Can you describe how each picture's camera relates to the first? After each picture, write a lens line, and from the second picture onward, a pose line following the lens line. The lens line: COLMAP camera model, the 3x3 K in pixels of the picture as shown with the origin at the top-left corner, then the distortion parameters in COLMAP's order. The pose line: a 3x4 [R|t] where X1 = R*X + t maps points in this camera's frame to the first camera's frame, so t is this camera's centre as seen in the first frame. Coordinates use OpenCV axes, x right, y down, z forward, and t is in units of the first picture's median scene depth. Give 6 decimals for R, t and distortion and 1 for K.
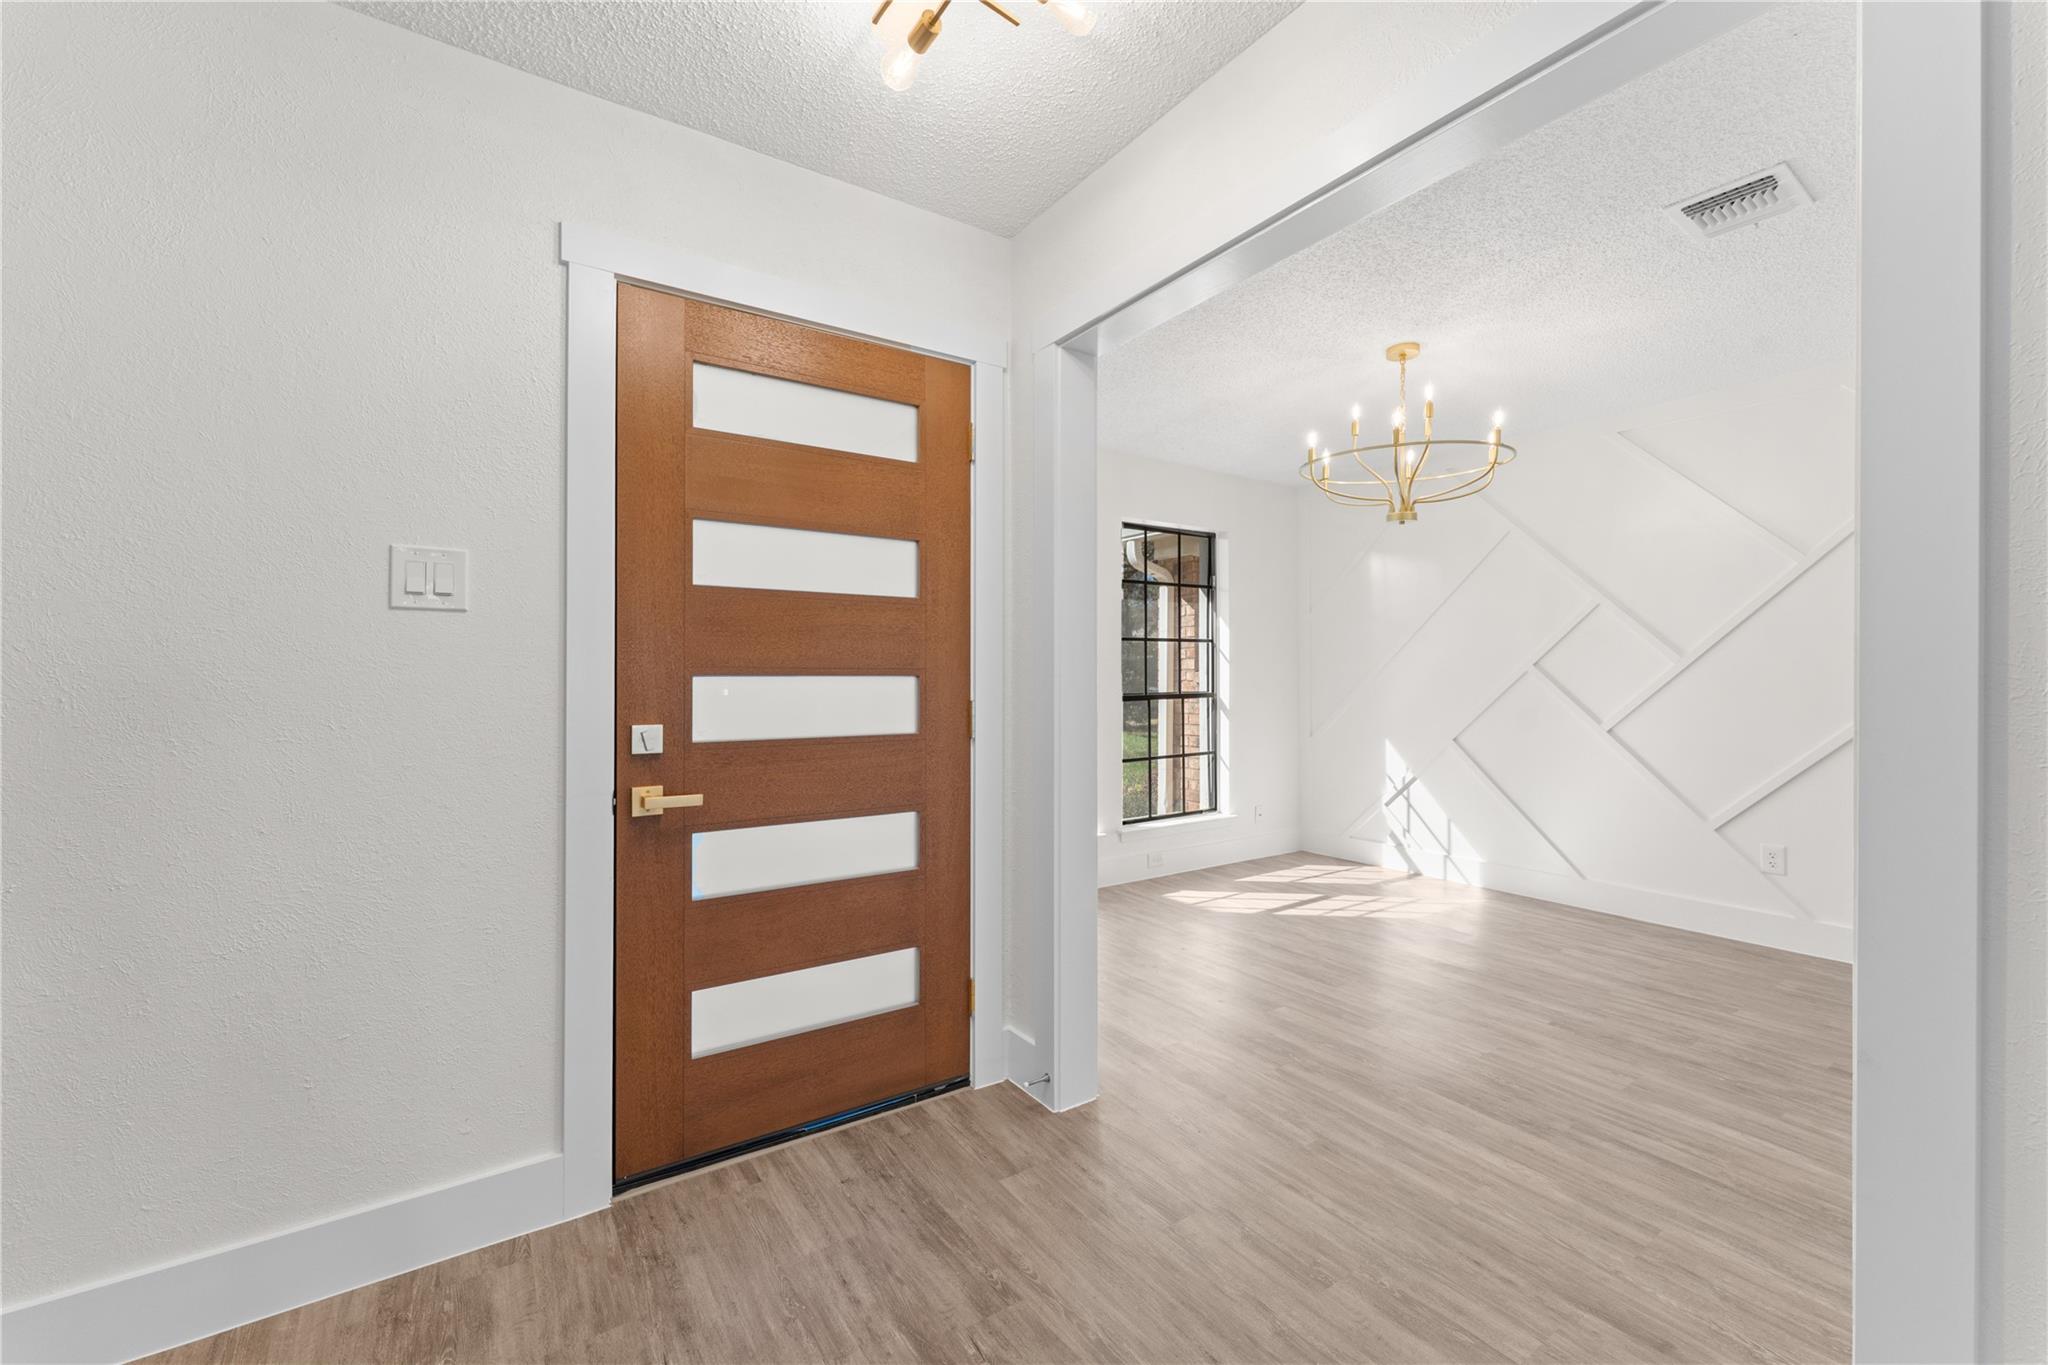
lens RADIAL K [[826.2, 0, 1017.4], [0, 826.2, 677.2], [0, 0, 1]] dist [0.003647, -0.001275]
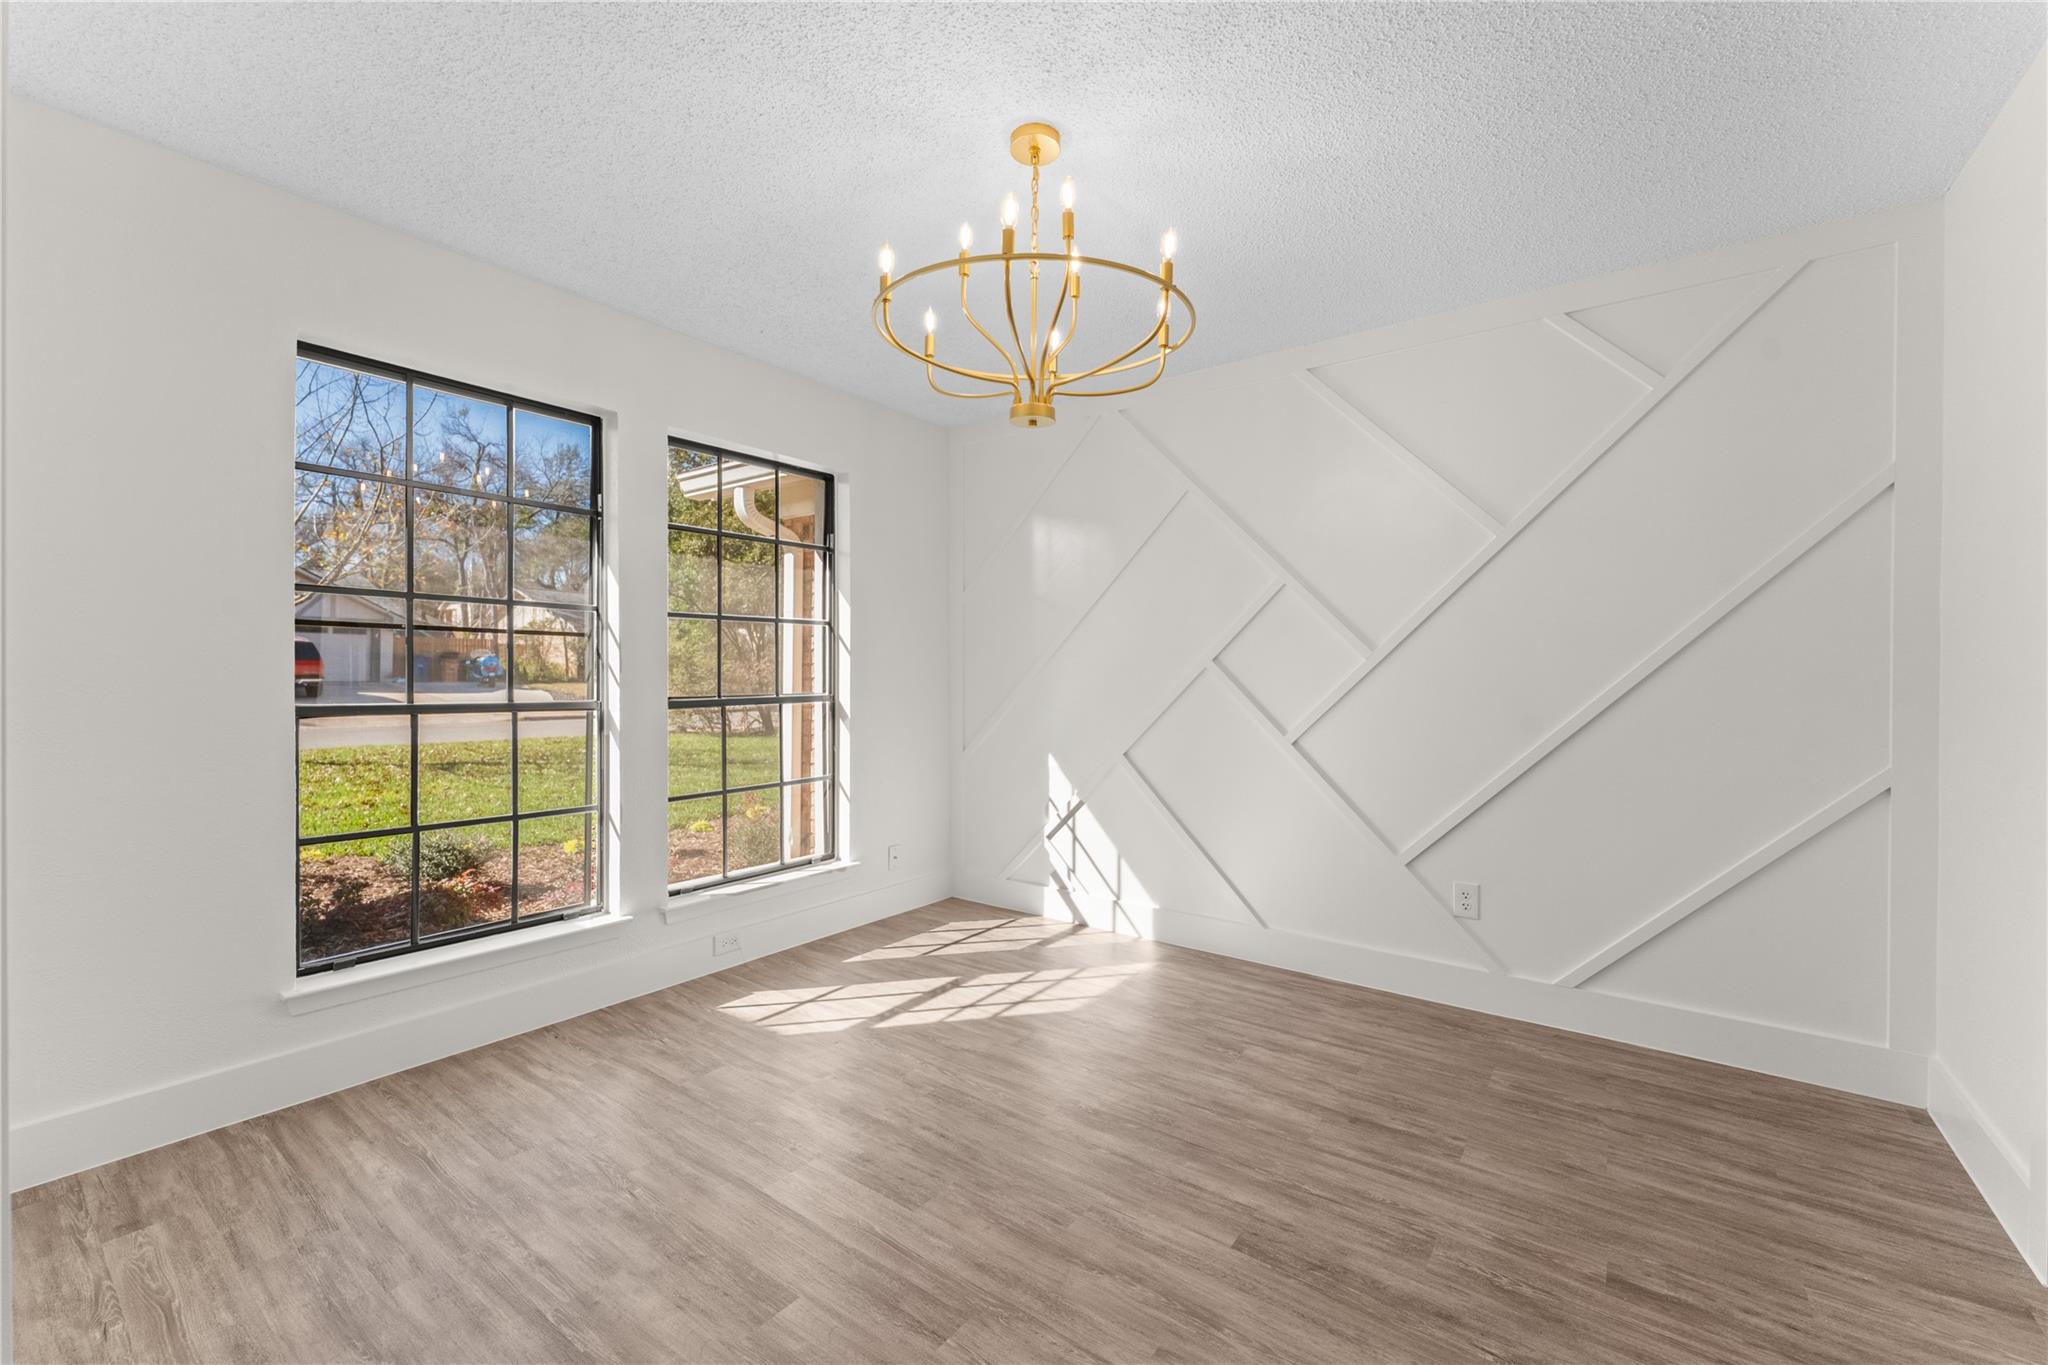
lens RADIAL K [[826.2, 0, 1034.1], [0, 826.2, 682.3], [0, 0, 1]] dist [0.003647, -0.001275]
pose [[0.939743, 0.003600, 0.341863, 0.233967], [-0.006139, 0.999961, 0.006347, 0.002842], [-0.341827, -0.008063, 0.939728, 0.382442]]
